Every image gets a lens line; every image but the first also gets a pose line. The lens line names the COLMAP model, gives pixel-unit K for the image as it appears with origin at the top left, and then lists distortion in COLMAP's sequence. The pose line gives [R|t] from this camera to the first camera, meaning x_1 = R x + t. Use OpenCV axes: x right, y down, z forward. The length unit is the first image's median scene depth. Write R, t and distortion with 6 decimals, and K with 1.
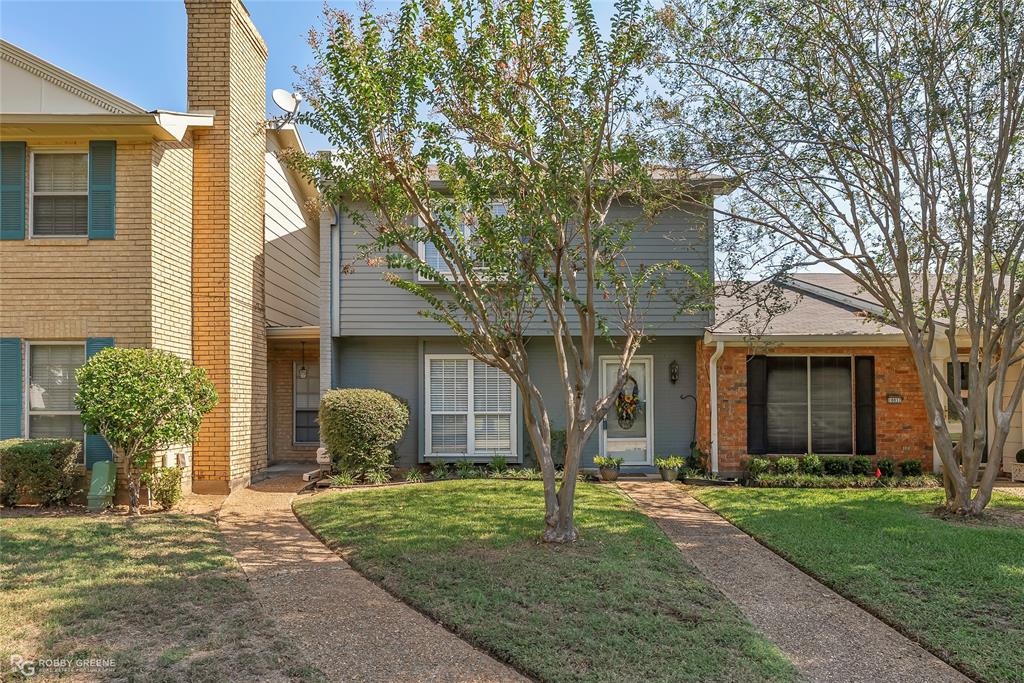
lens RADIAL K [[640.6, 0, 511.9], [0, 640.6, 338.2], [0, 0, 1]] dist [-0.001592, 0.000094]
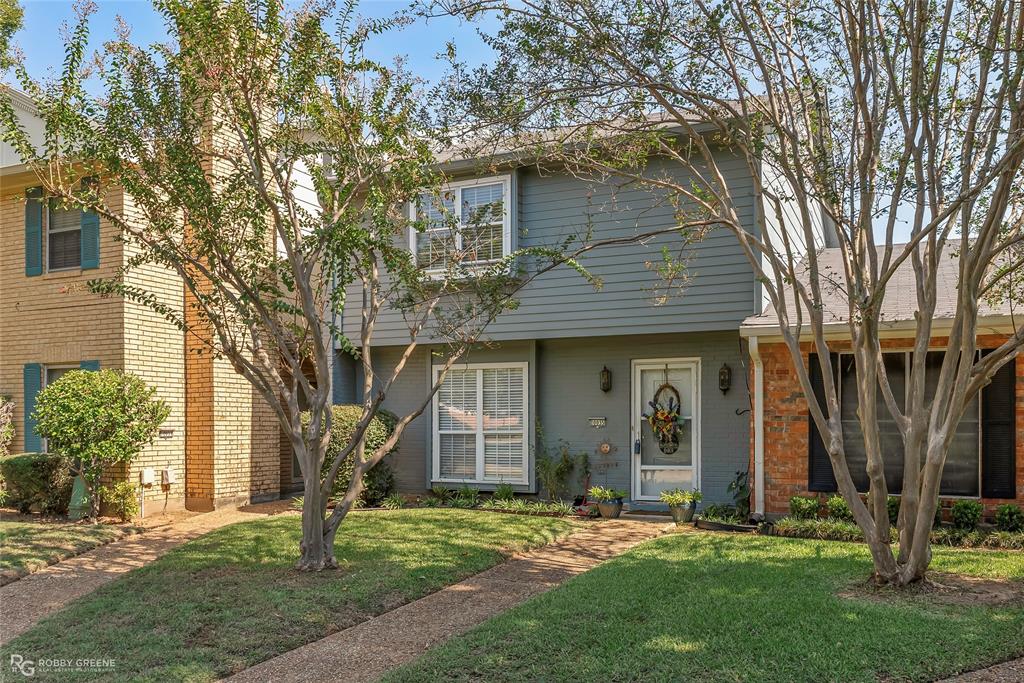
lens RADIAL K [[834.3, 0, 511.9], [0, 834.3, 344.4], [0, 0, 1]] dist [-0.002176, -0.001797]
pose [[0.909806, -0.038931, -0.413203, 0.486265], [0.043691, 0.999043, 0.002072, -0.000043], [0.412727, -0.019939, 0.910637, 0.014097]]
